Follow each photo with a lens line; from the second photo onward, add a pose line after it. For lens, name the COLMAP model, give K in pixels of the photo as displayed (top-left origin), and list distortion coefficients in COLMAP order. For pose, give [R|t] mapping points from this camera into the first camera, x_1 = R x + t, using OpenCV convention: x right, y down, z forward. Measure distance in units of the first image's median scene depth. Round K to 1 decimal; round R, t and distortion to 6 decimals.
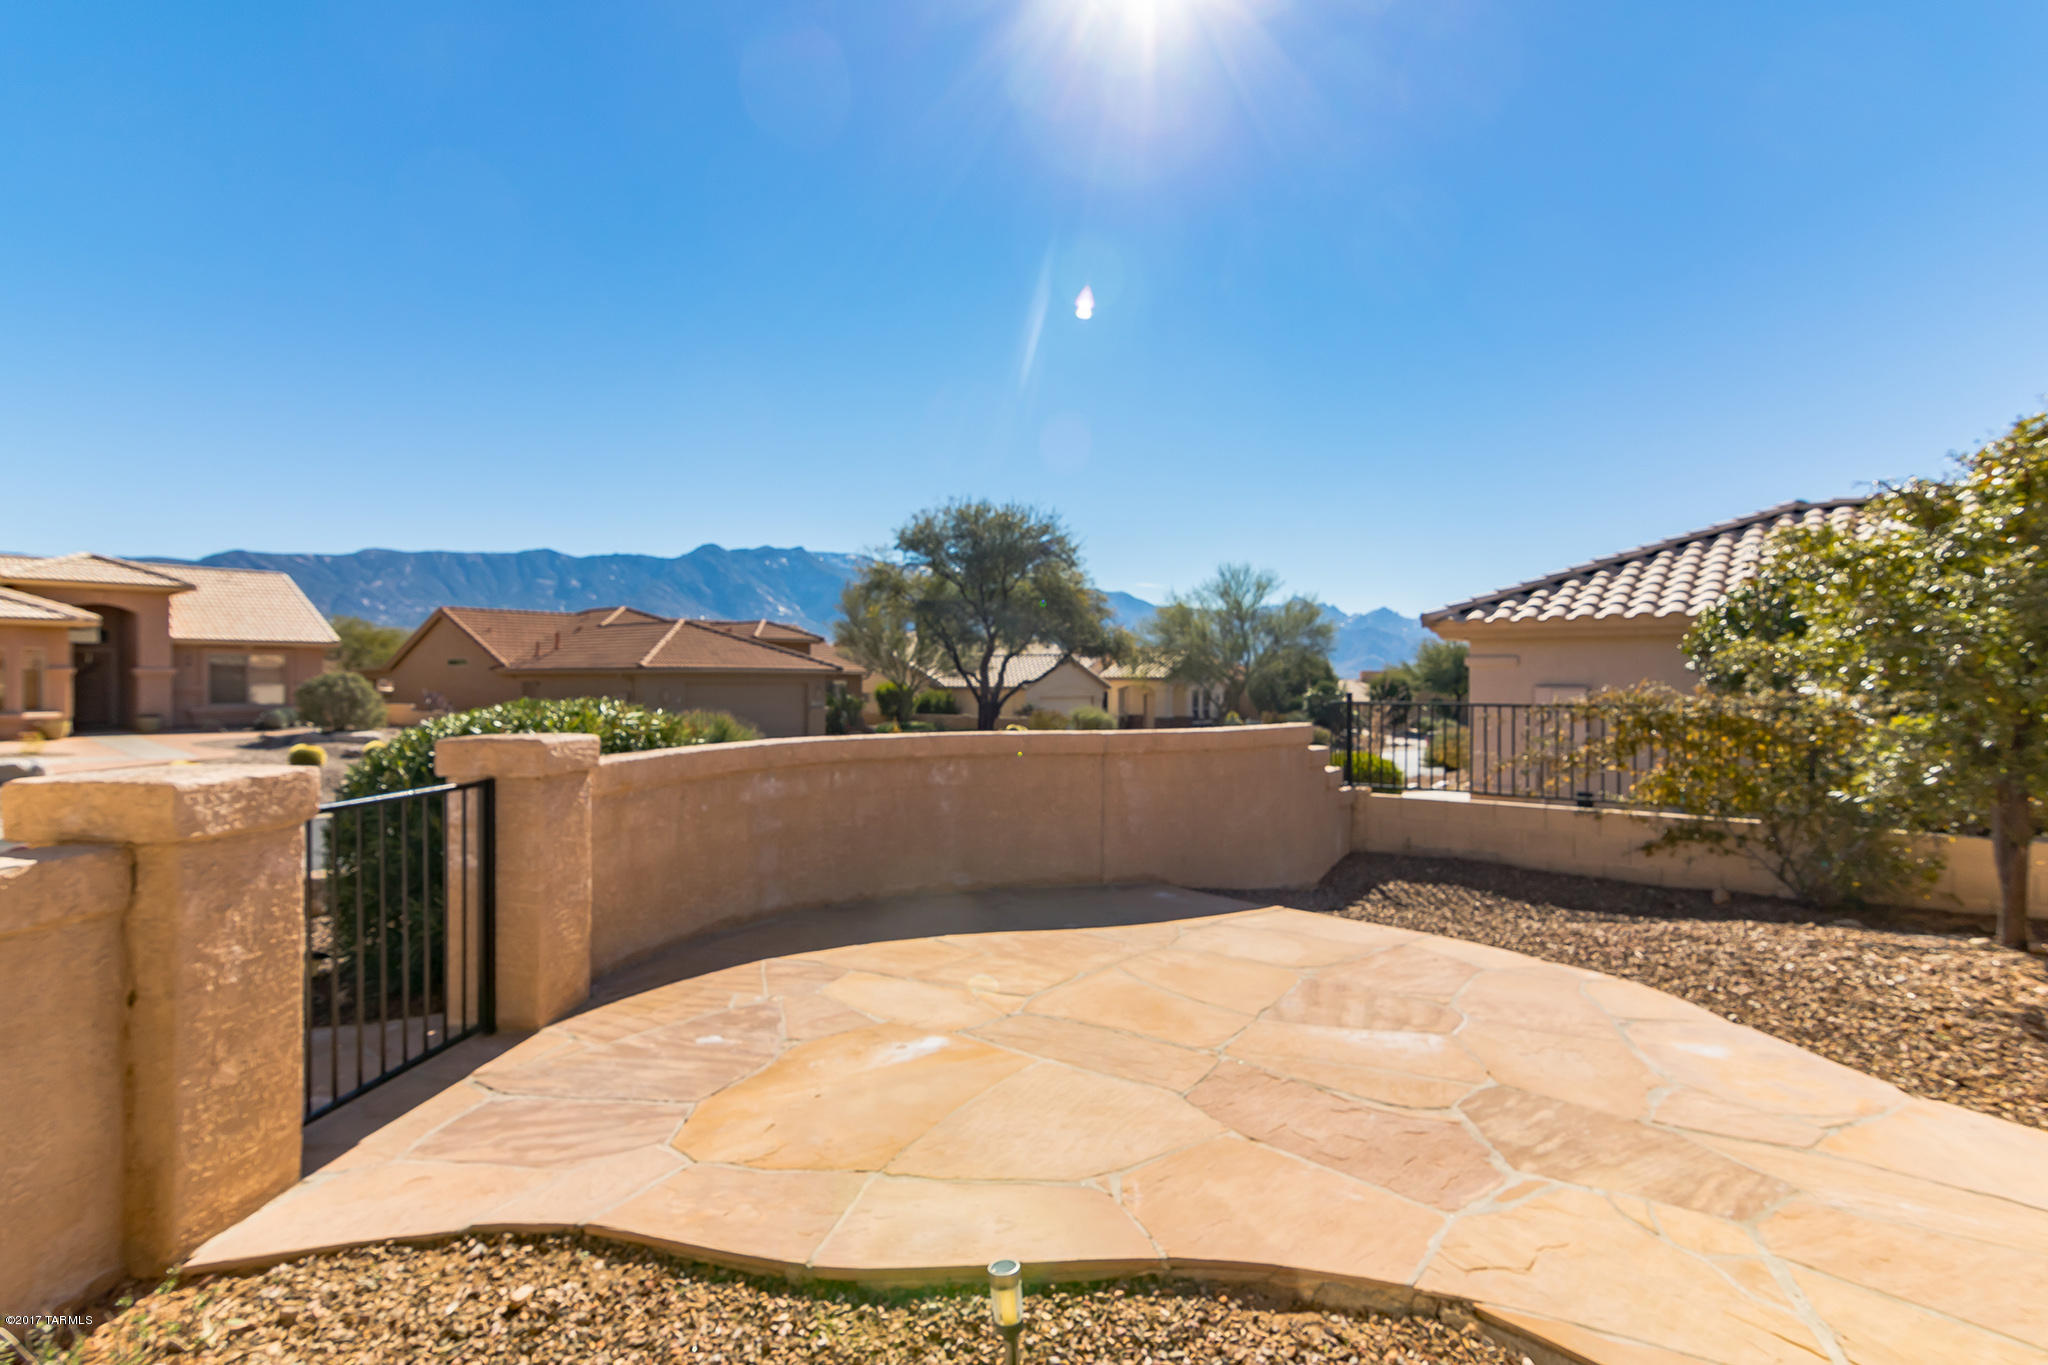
lens RADIAL K [[1030.6, 0, 1024.0], [0, 1030.6, 682.5], [0, 0, 1]] dist [0.002349, -0.000188]
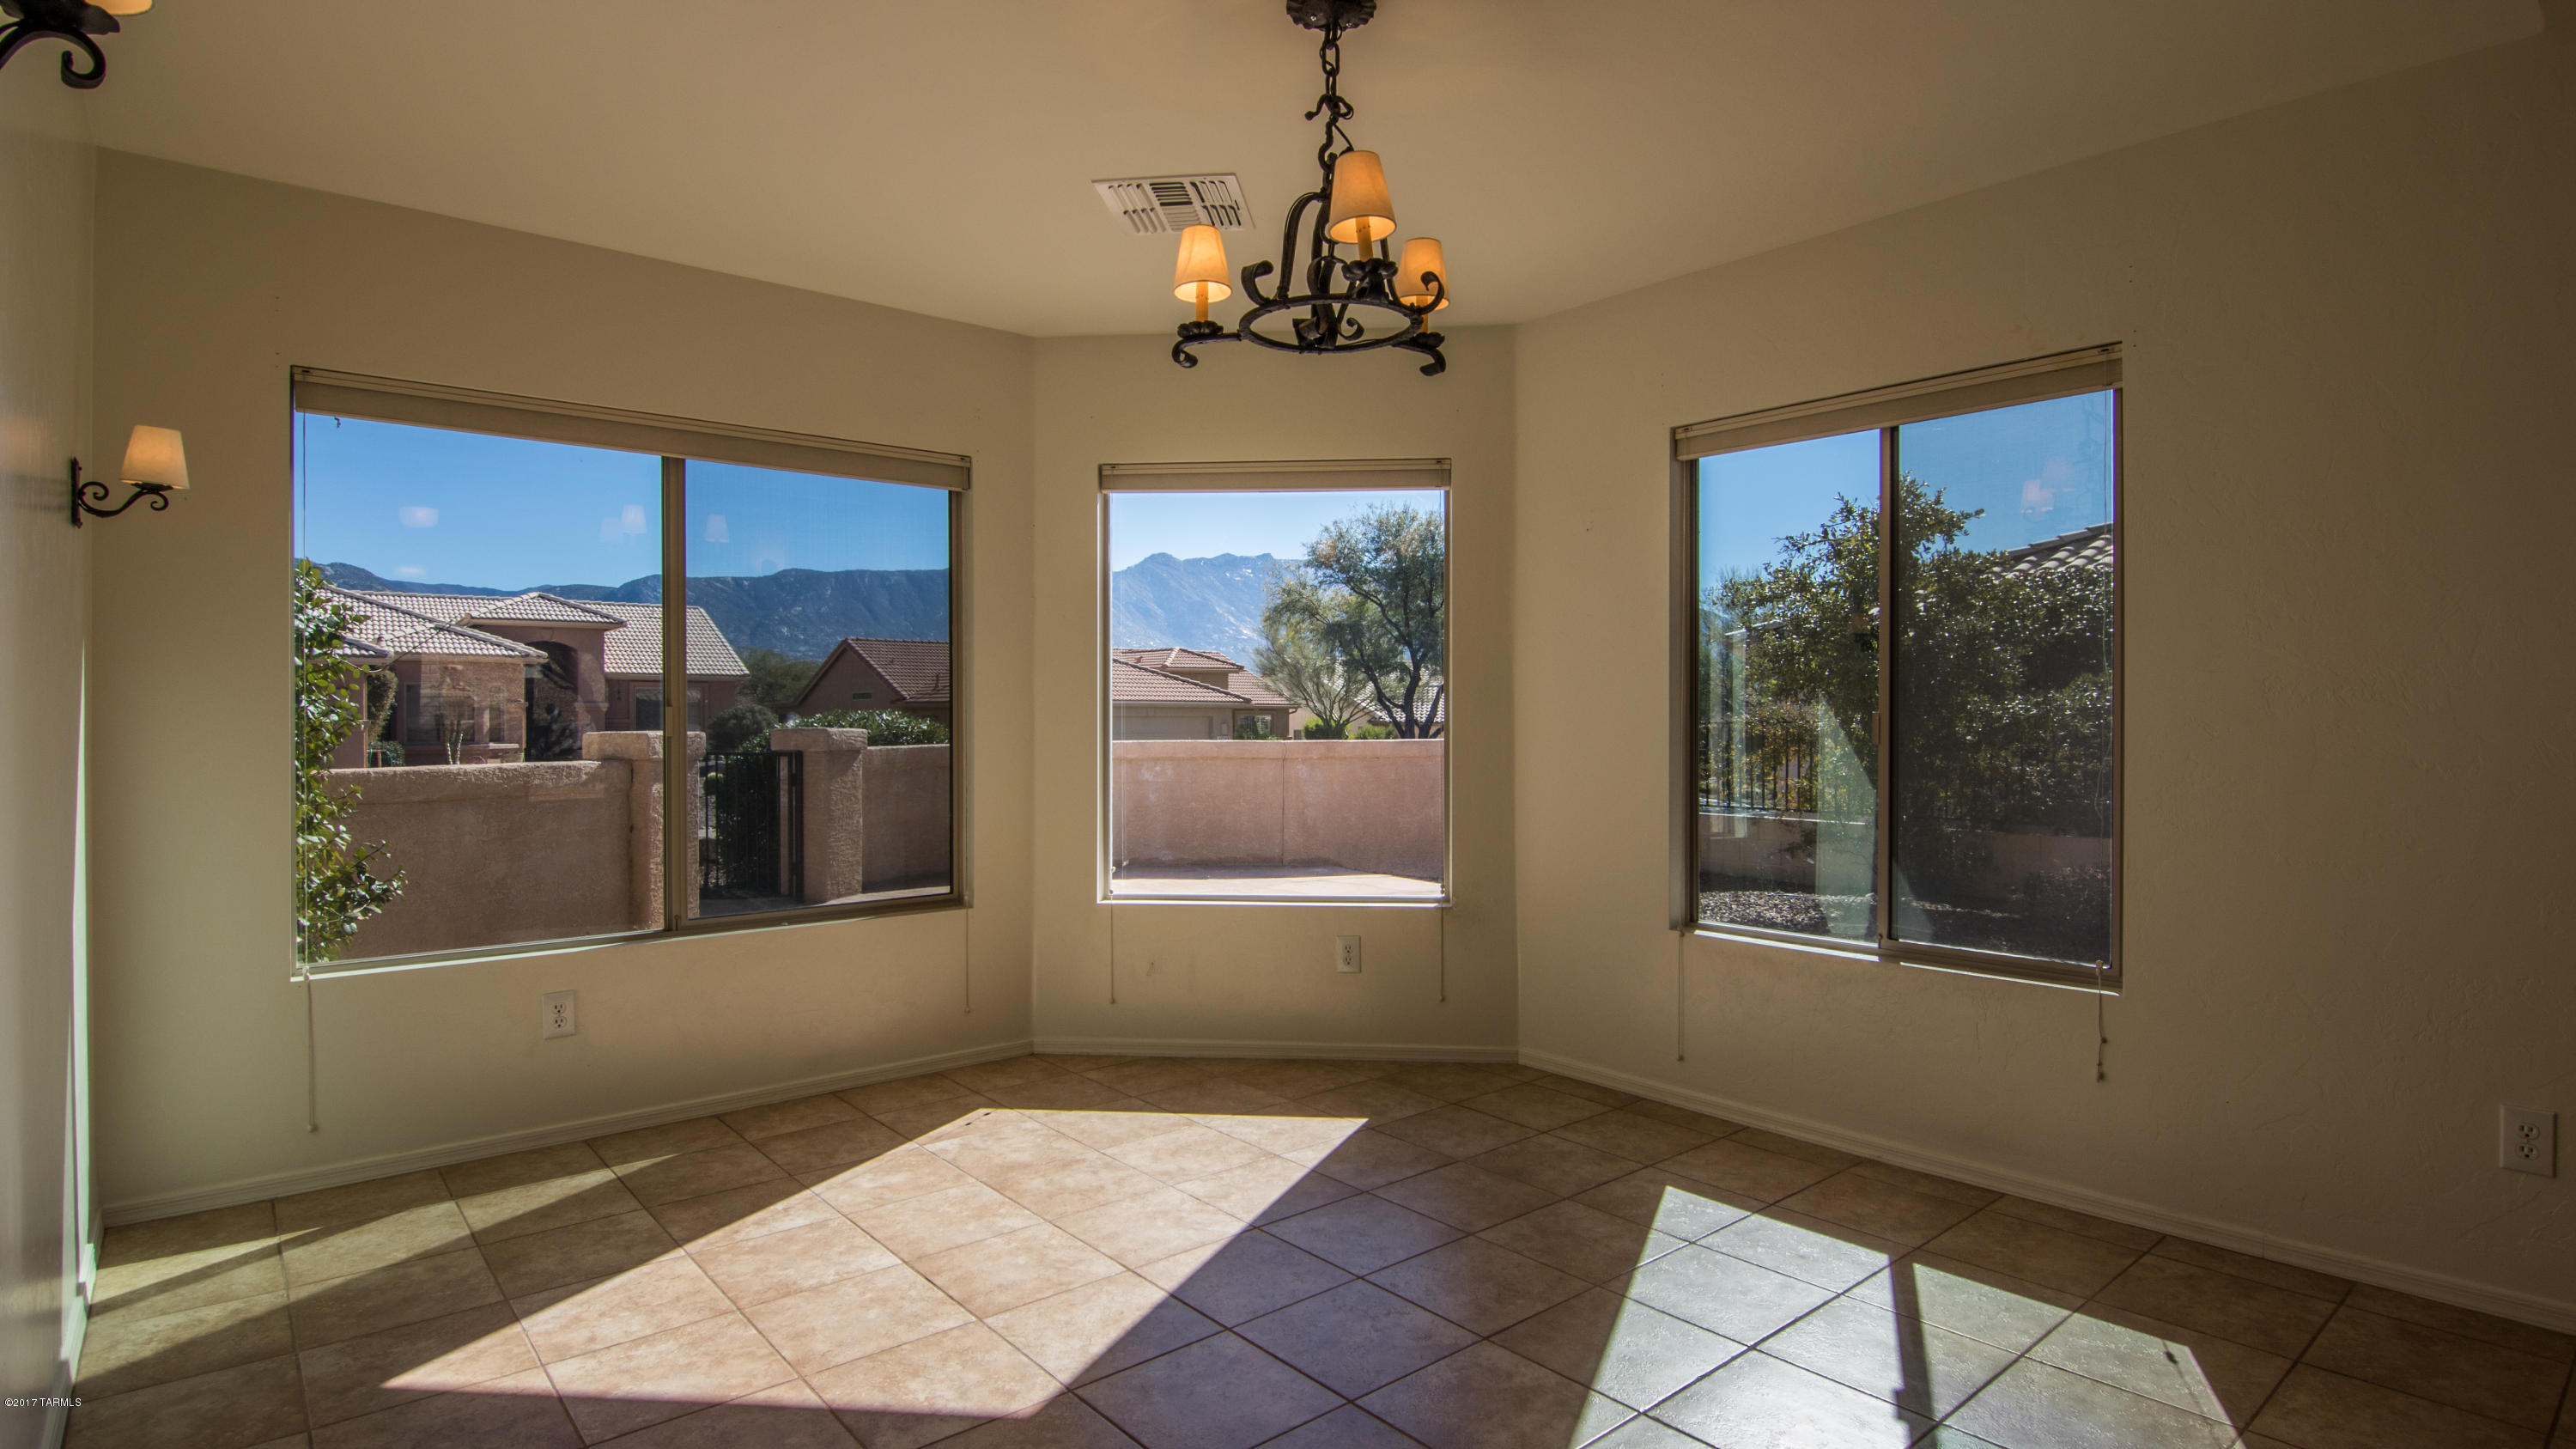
lens RADIAL K [[1301.0, 0, 1281.6], [0, 1301.0, 727.0], [0, 0, 1]] dist [-0.023732, -0.000233]
pose [[0.979693, -0.000086, -0.200504, 0.079569], [0.000923, 0.999991, 0.004079, 0.005192], [0.200502, -0.004181, 0.979684, -0.107631]]
